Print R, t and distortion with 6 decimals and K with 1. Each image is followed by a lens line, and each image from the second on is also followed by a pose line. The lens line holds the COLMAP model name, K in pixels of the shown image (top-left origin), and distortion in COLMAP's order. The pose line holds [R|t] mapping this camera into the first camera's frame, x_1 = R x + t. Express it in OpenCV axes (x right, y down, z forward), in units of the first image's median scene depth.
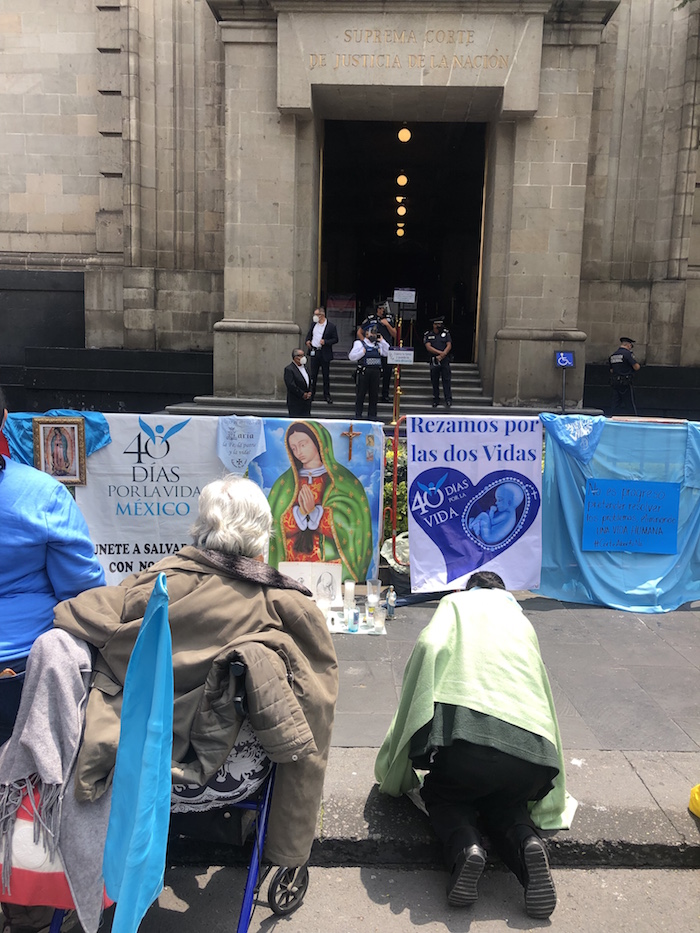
lens RADIAL K [[778.0, 0, 349.9], [0, 778.0, 466.5], [0, 0, 1]] dist [0.047147, 0.022076]
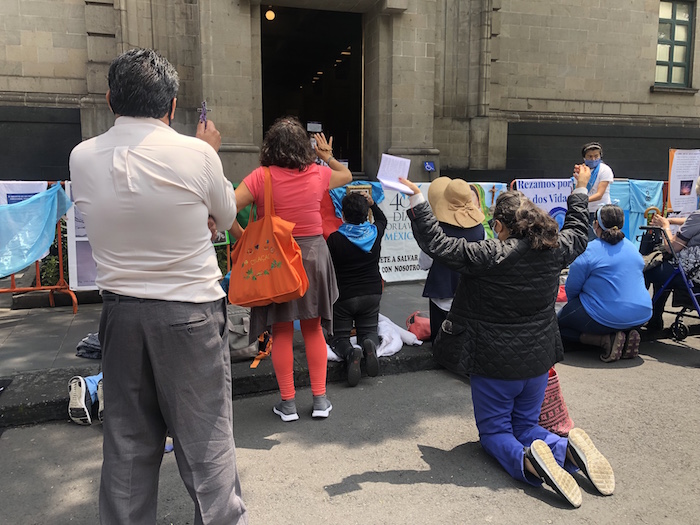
lens RADIAL K [[583.7, 0, 349.9], [0, 583.7, 260.4], [0, 0, 1]] dist [0.047147, 0.022076]
pose [[0.947511, -0.072895, 0.311301, -0.257796], [0.073051, 0.997266, 0.011177, 0.028260], [-0.311265, 0.012151, 0.950246, -0.077589]]
